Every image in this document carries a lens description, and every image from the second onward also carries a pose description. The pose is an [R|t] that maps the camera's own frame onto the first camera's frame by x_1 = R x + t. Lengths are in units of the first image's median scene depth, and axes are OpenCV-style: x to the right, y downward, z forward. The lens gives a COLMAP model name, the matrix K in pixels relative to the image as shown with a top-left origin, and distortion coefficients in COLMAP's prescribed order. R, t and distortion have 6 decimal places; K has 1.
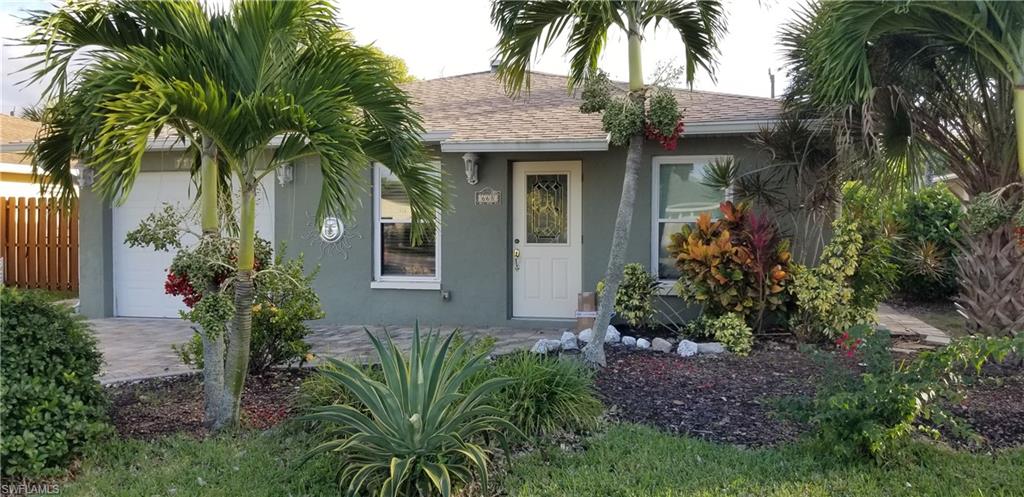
lens RADIAL K [[786.5, 0, 512.0], [0, 786.5, 248.5], [0, 0, 1]] dist [0.069566, -0.138525]
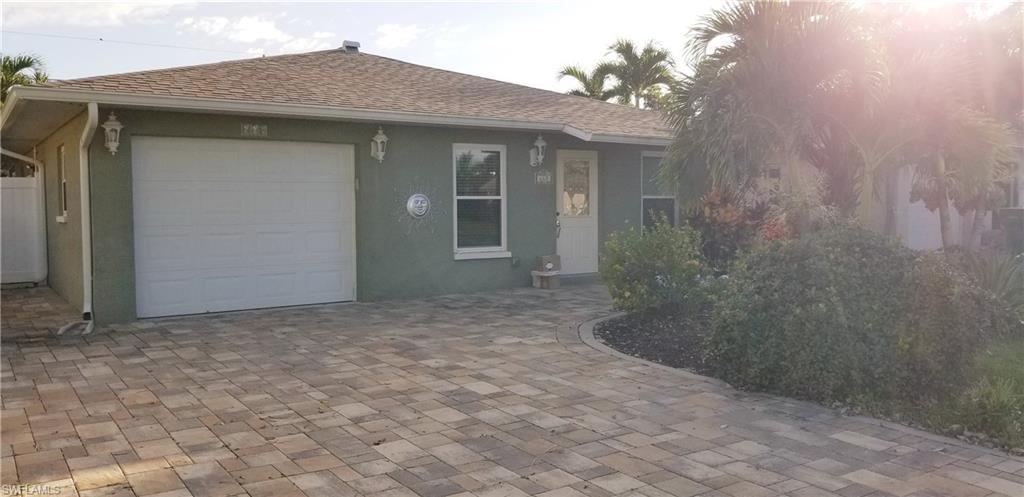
lens RADIAL K [[786.5, 0, 512.0], [0, 786.5, 248.5], [0, 0, 1]] dist [0.069566, -0.138525]
pose [[0.671643, -0.048903, 0.739259, -1.168777], [0.018168, 0.998606, 0.049554, -0.021396], [-0.740652, -0.019852, 0.671595, 0.274747]]
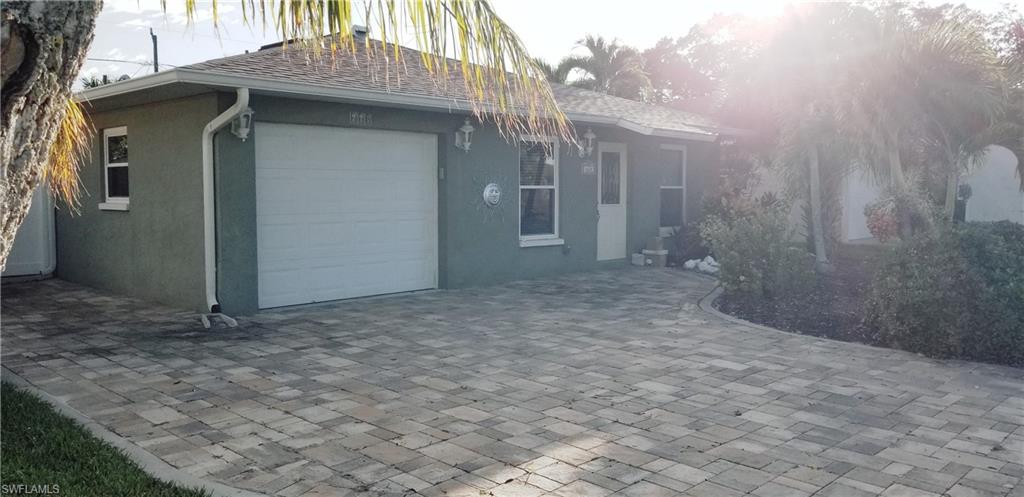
lens RADIAL K [[786.5, 0, 512.0], [0, 786.5, 248.5], [0, 0, 1]] dist [0.069566, -0.138525]
pose [[0.512800, -0.067090, 0.855883, -1.444434], [0.011139, 0.997378, 0.071507, -0.035012], [-0.858436, -0.027135, 0.512202, 0.553668]]
